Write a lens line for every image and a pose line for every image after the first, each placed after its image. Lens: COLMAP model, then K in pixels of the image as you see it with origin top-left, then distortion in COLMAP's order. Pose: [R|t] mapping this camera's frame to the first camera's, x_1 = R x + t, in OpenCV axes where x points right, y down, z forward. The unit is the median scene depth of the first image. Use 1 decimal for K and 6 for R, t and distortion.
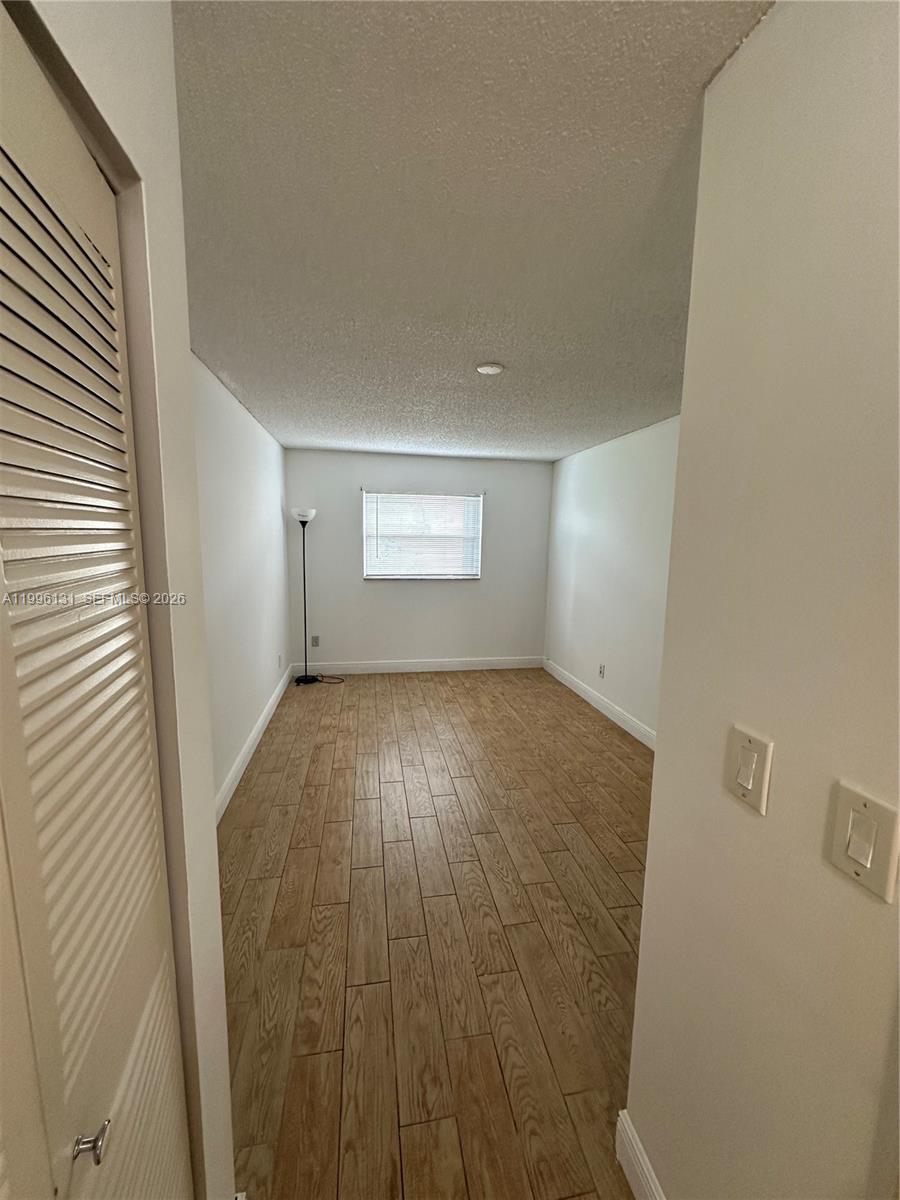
lens RADIAL K [[480.9, 0, 449.5], [0, 480.9, 601.0], [0, 0, 1]] dist [-0.002843, -0.000134]
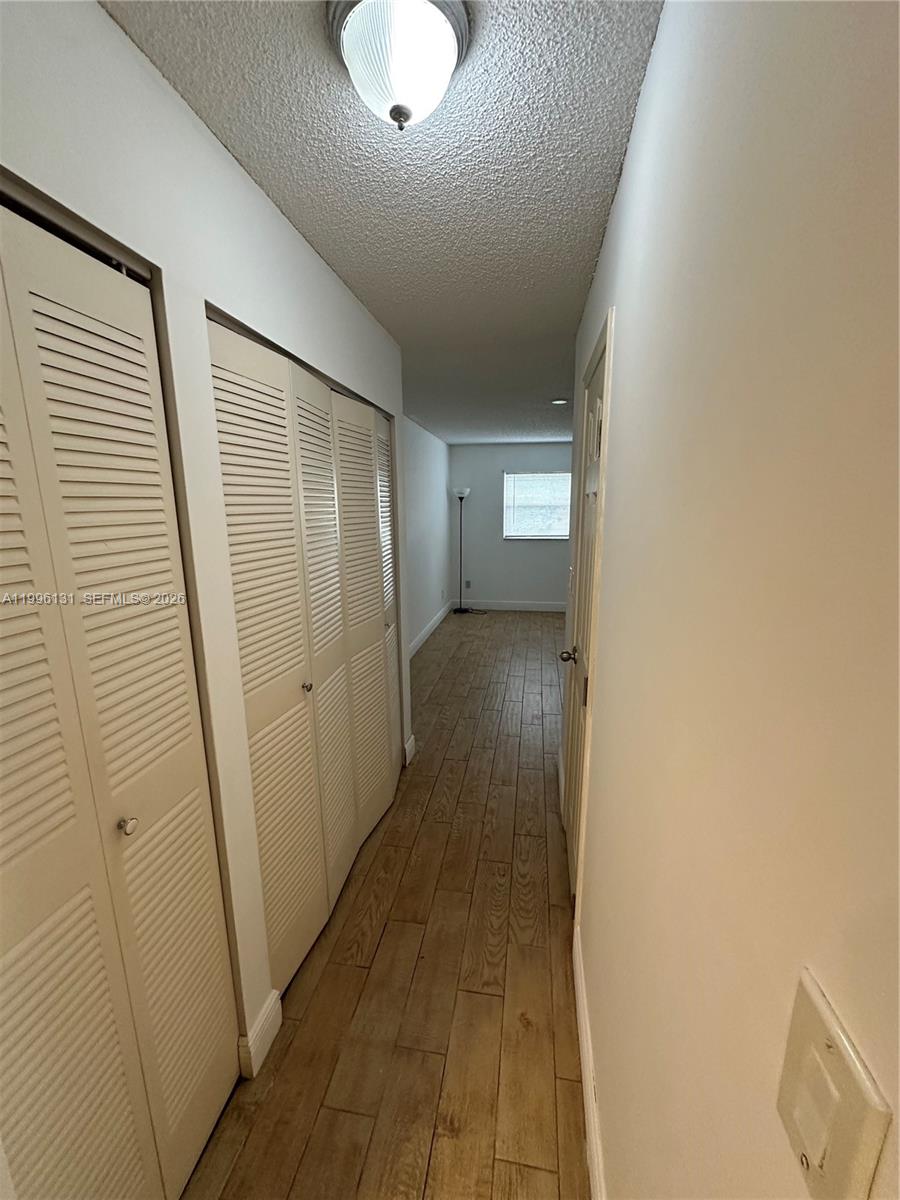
lens RADIAL K [[480.9, 0, 450.8], [0, 480.9, 601.4], [0, 0, 1]] dist [-0.002843, -0.000134]
pose [[0.940320, 0.043057, -0.337557, 0.188471], [-0.023276, 0.997778, 0.062433, 0.062010], [0.339495, -0.050850, 0.939232, -0.419752]]
